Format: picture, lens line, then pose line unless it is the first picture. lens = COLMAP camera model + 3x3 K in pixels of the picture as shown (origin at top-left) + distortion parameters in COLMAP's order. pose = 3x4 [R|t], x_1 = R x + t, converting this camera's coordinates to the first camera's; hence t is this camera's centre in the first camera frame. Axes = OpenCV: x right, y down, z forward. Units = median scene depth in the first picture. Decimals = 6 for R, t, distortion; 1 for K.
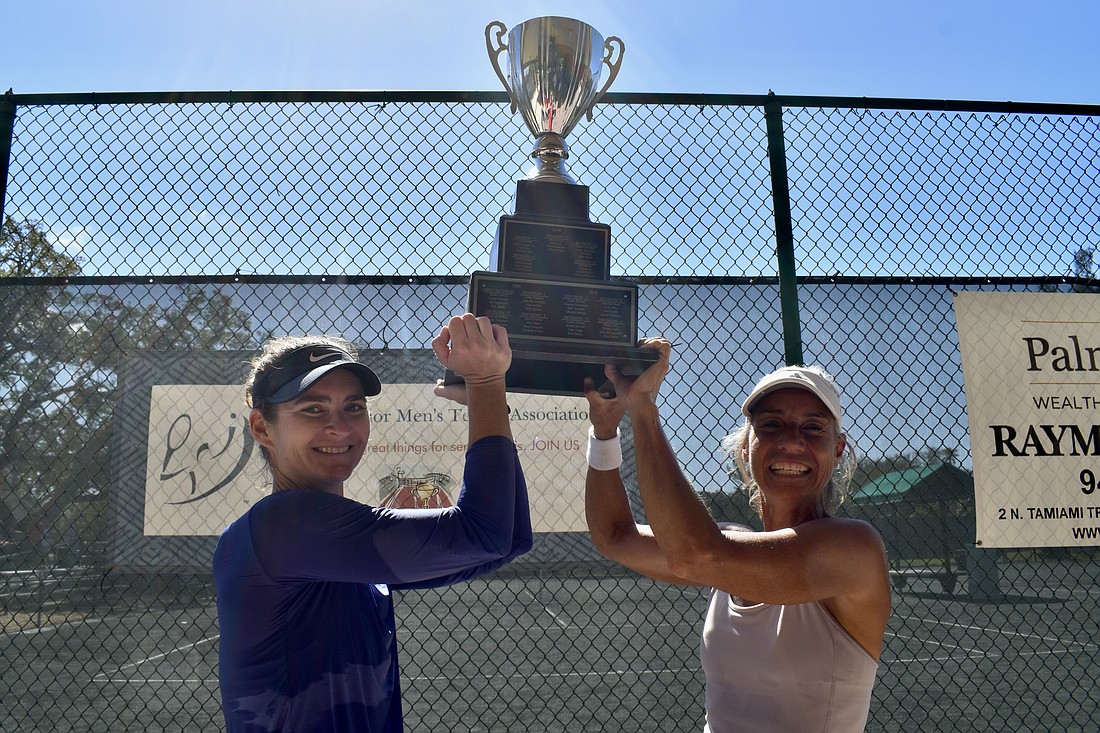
lens RADIAL K [[953.9, 0, 549.2], [0, 953.9, 335.2], [0, 0, 1]] dist [-0.097583, 0.003693]
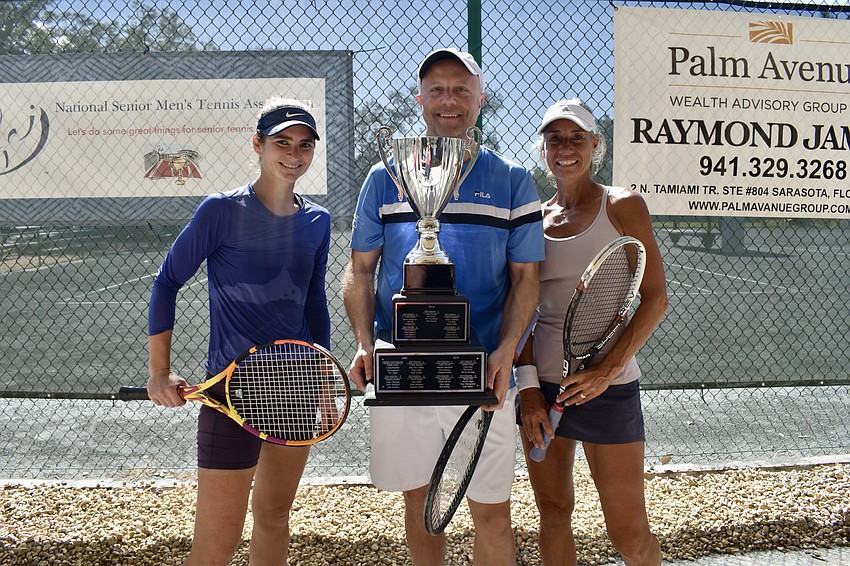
lens RADIAL K [[737.1, 0, 424.4], [0, 737.1, 258.8], [0, 0, 1]] dist [-0.097583, 0.003693]
pose [[0.999948, 0.010149, -0.001042, 0.199430], [-0.009420, 0.957655, 0.287764, -0.001007], [0.003919, -0.287739, 0.957701, 0.008738]]
